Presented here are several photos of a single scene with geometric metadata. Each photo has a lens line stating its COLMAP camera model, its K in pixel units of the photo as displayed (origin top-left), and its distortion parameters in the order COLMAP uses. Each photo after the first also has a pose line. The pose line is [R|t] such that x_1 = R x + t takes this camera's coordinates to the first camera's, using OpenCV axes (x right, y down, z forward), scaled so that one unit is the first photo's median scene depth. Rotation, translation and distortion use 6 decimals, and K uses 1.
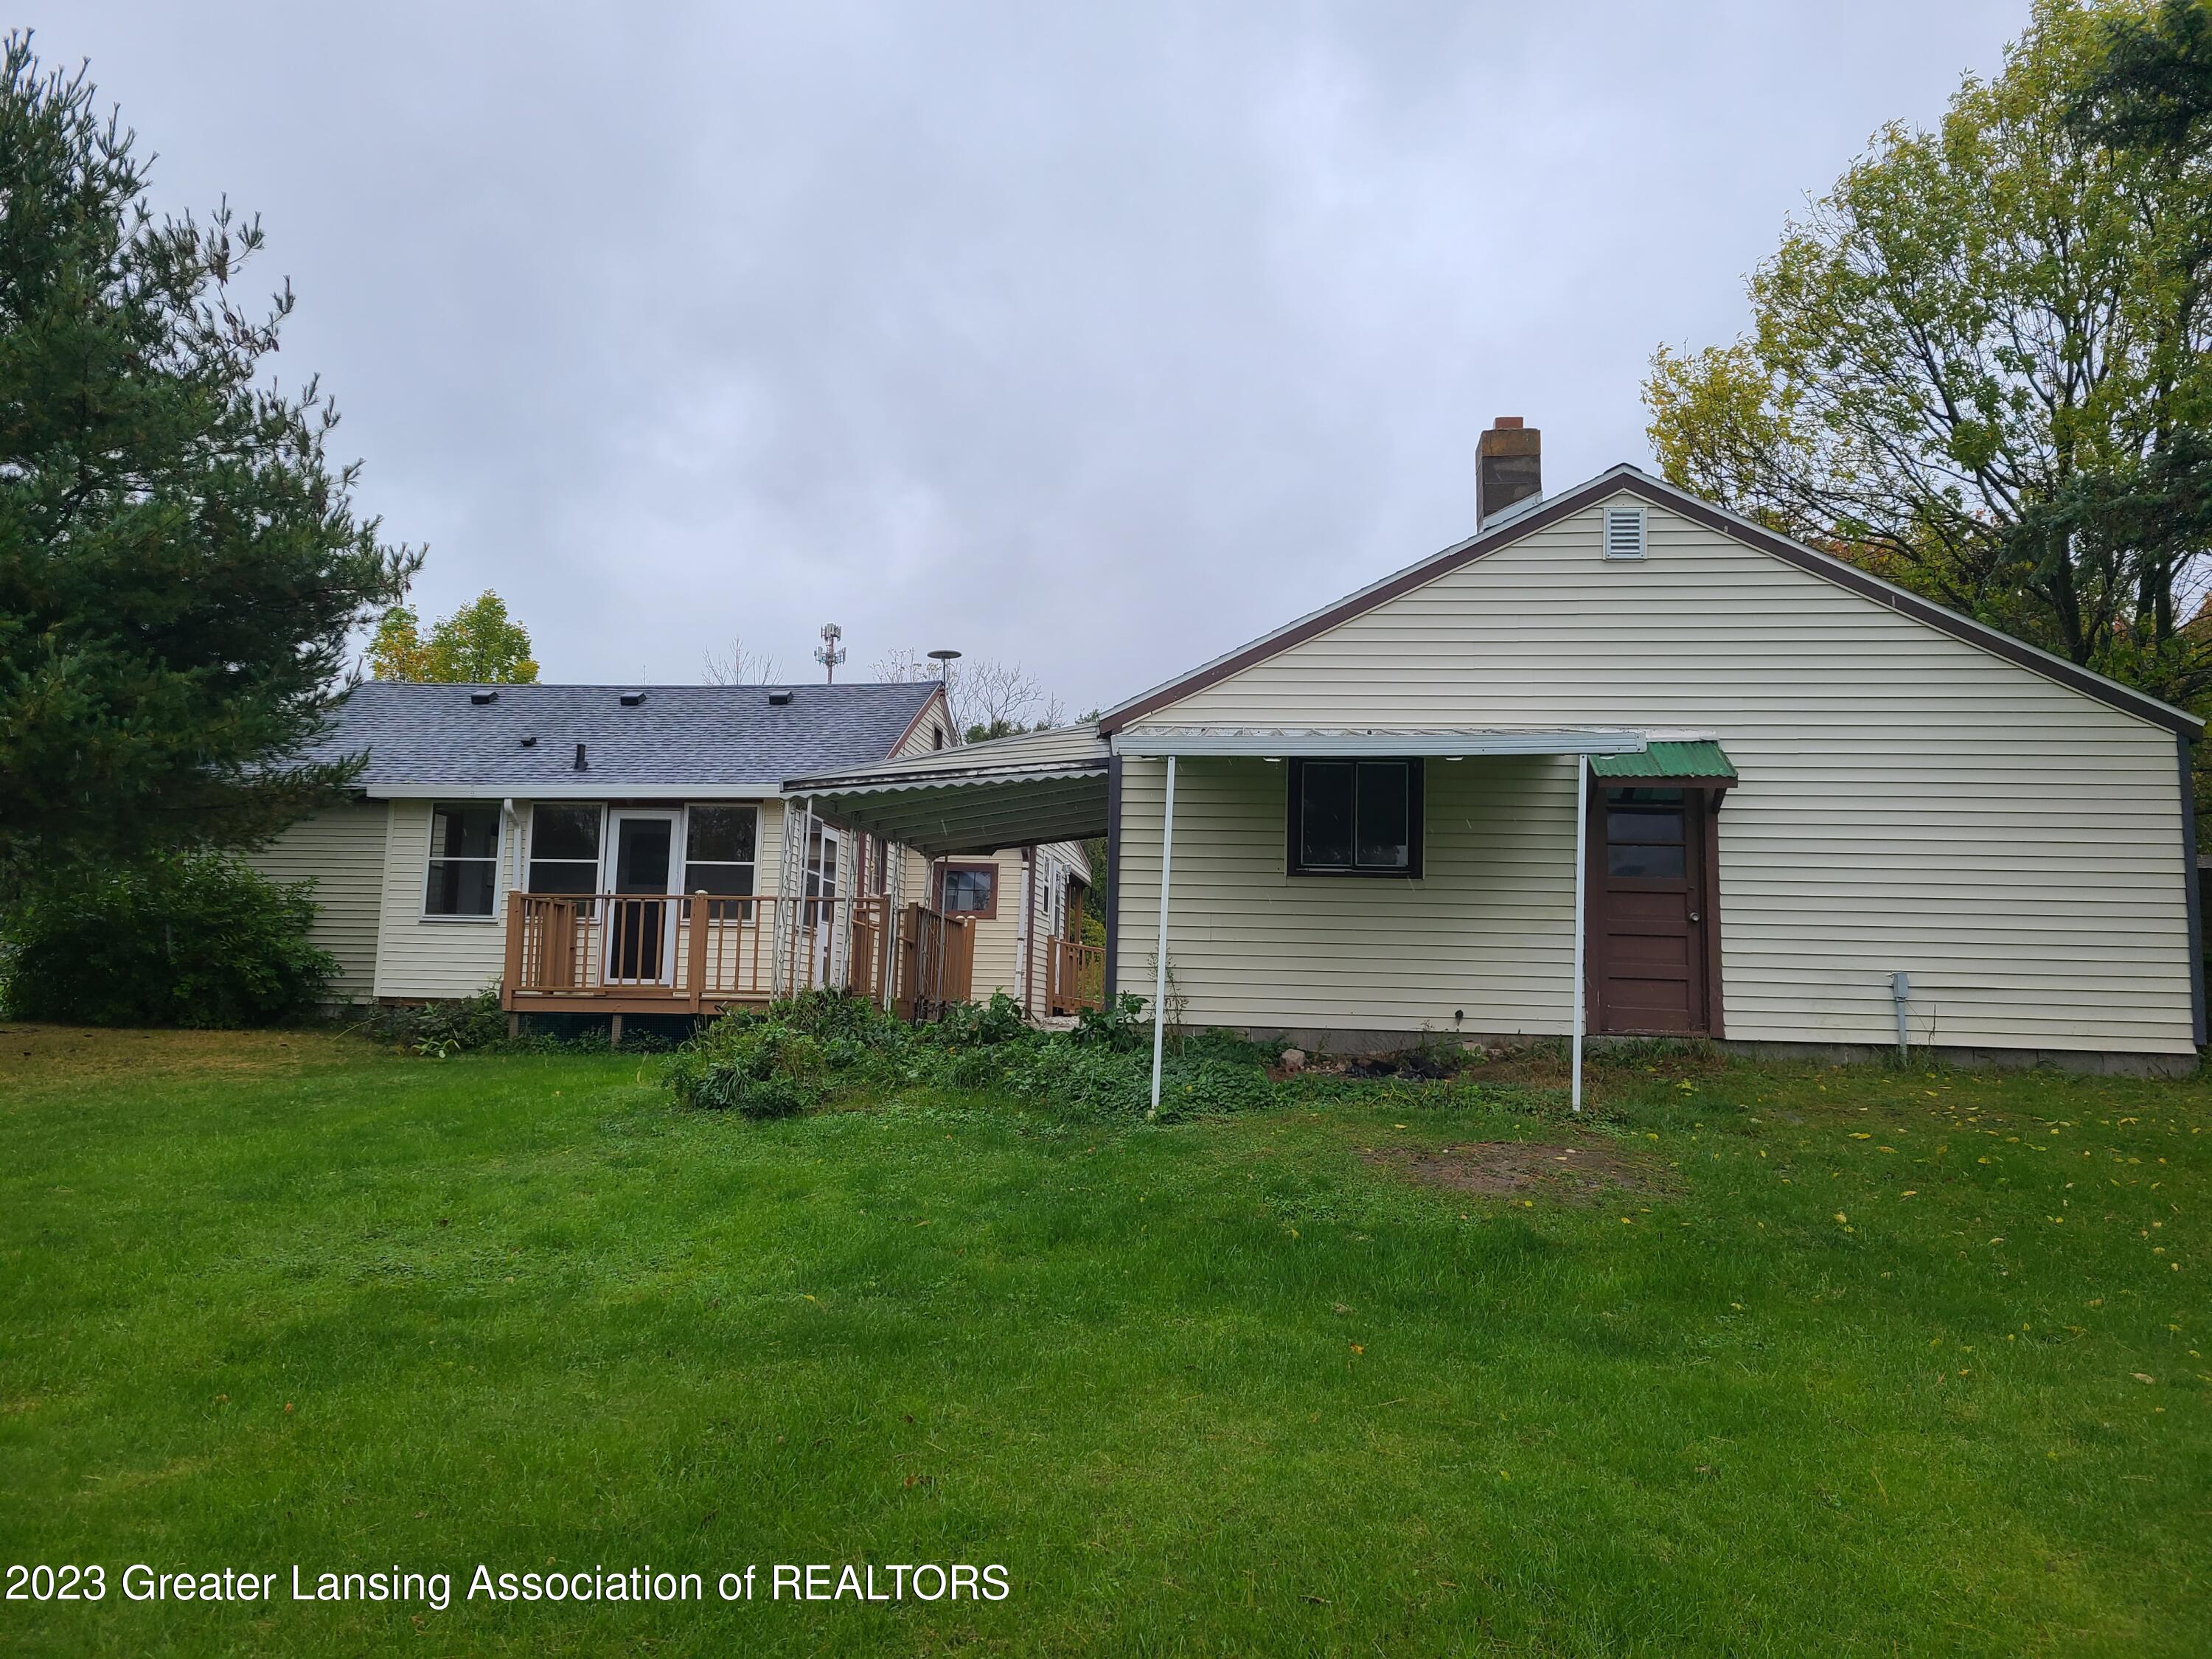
lens RADIAL K [[1699.4, 0, 1106.0], [0, 1699.4, 829.5], [0, 0, 1]] dist [-0.000410, -0.000450]
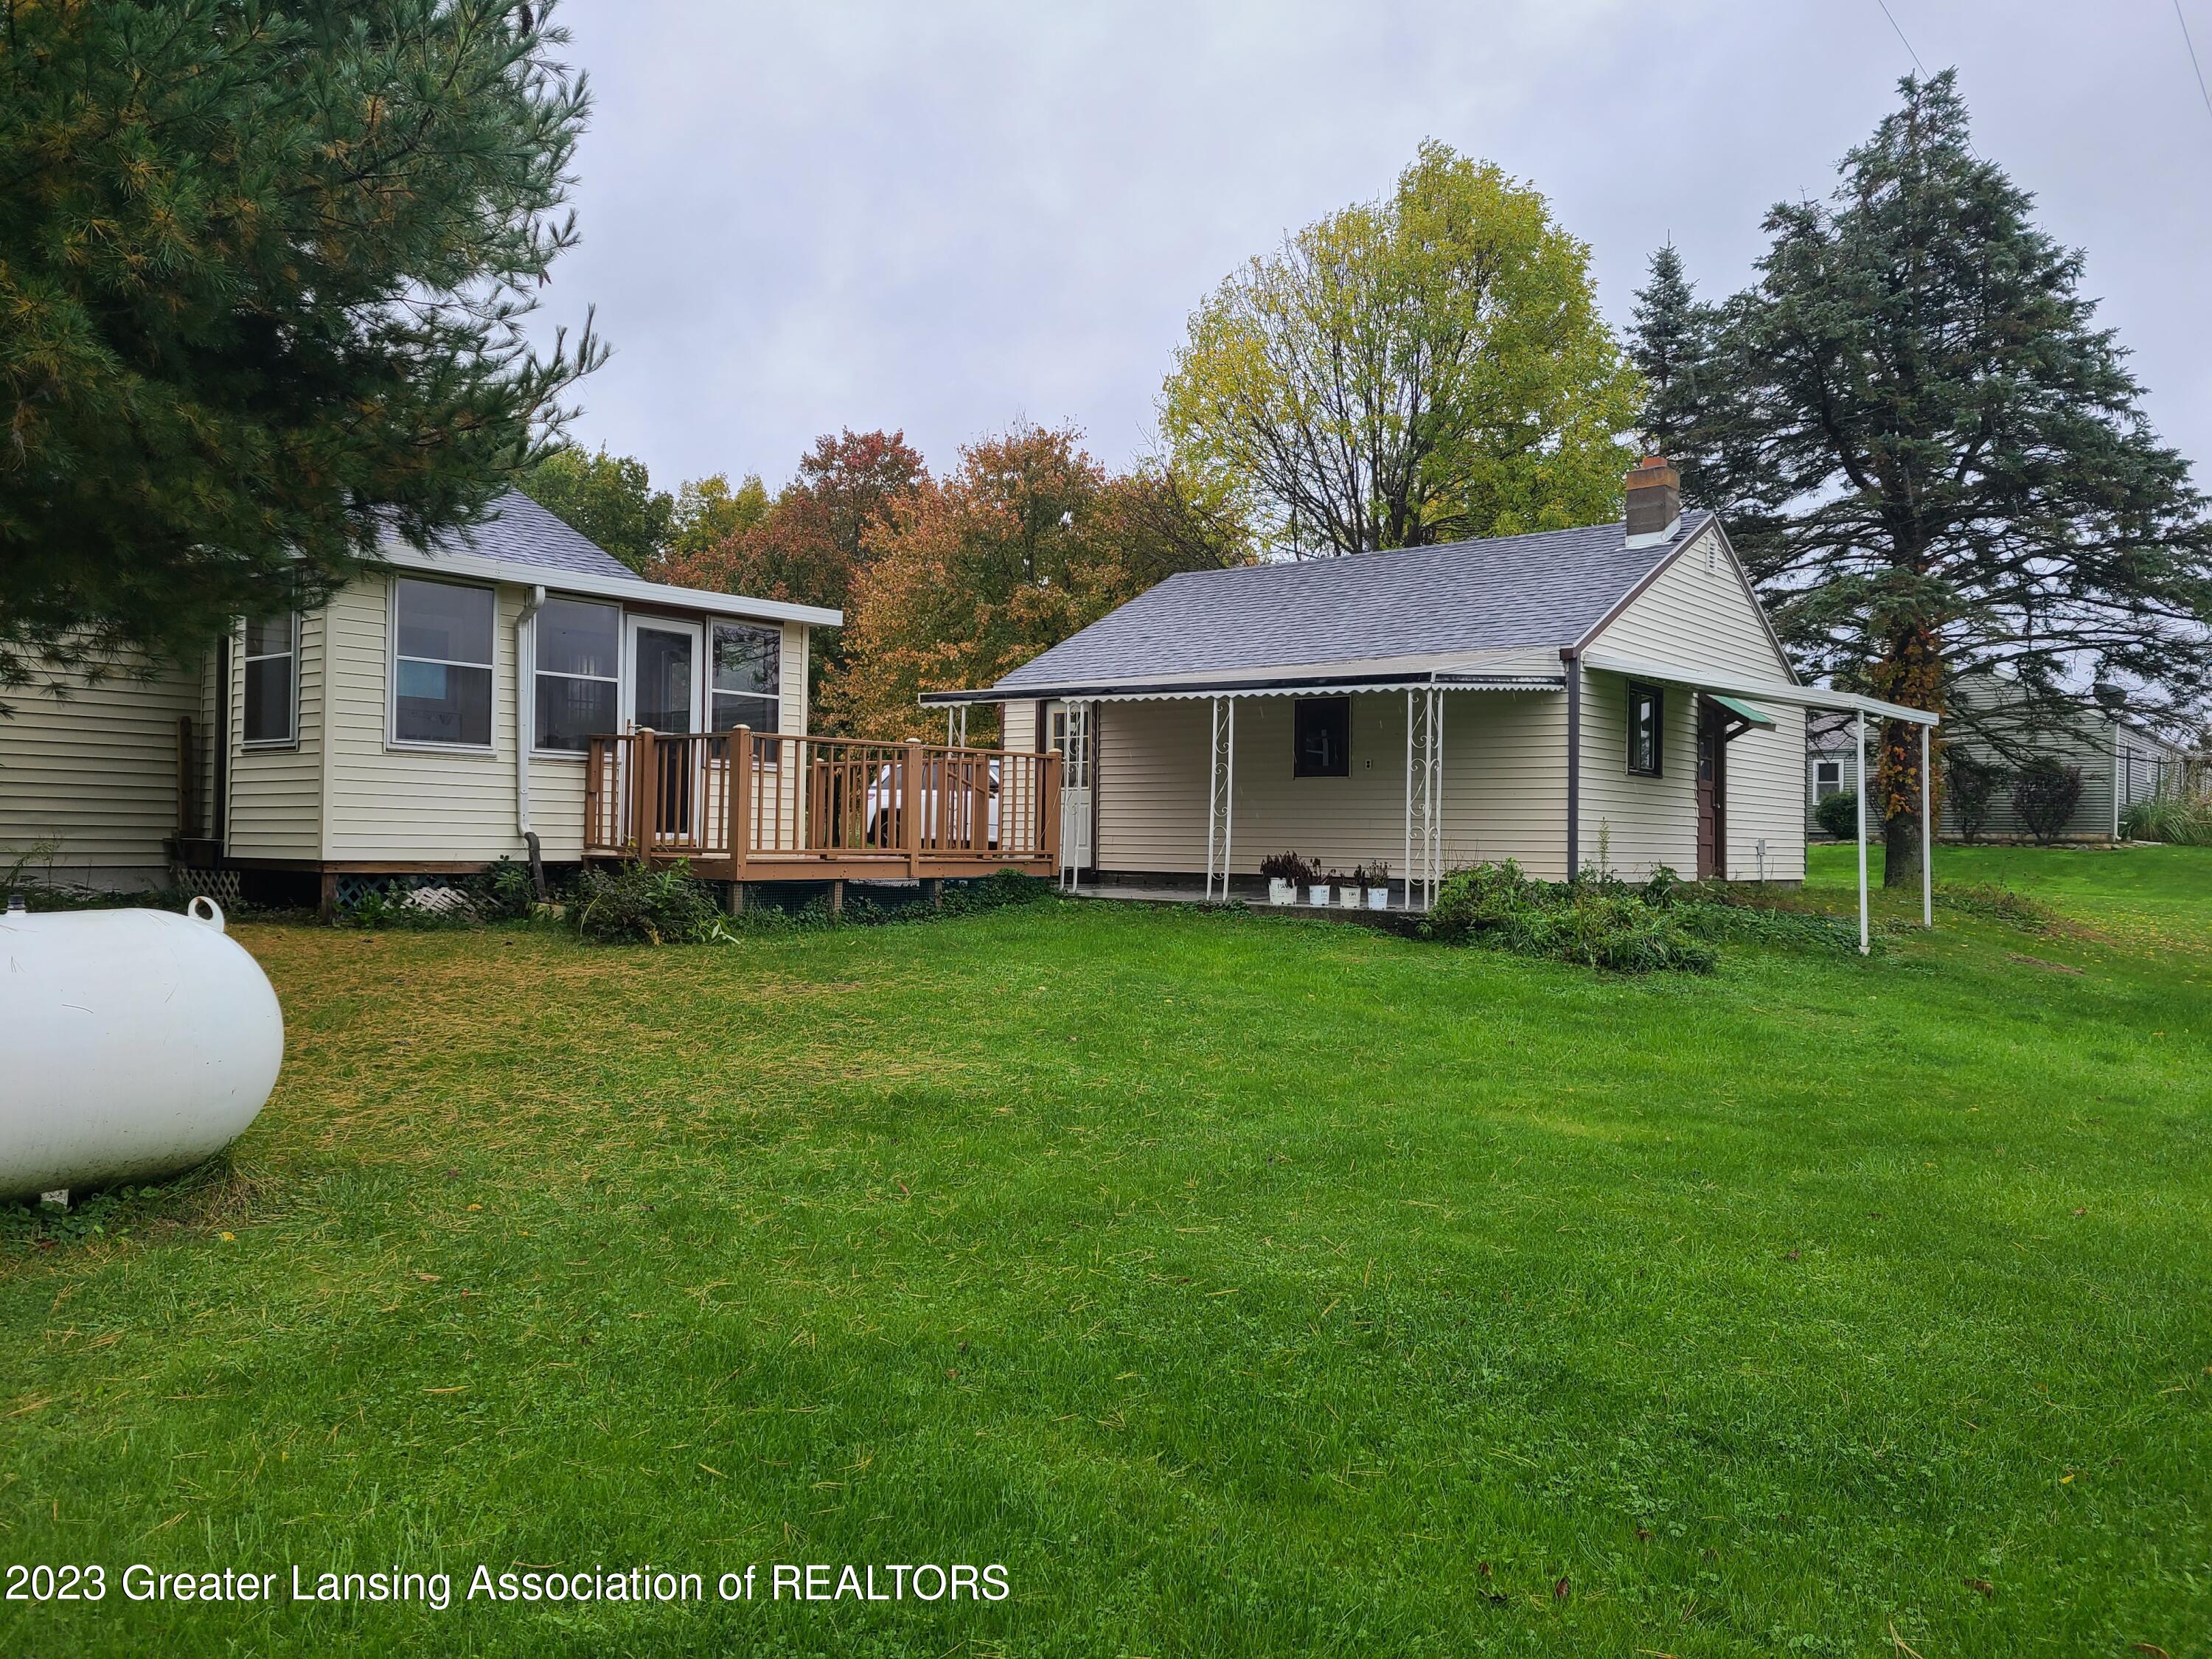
lens RADIAL K [[1699.4, 0, 1106.0], [0, 1699.4, 829.5], [0, 0, 1]] dist [-0.000410, -0.000450]
pose [[0.512565, -0.008066, 0.858610, -0.859004], [-0.095864, 0.993167, 0.066559, 0.013676], [-0.853280, -0.116426, 0.508289, 0.422724]]
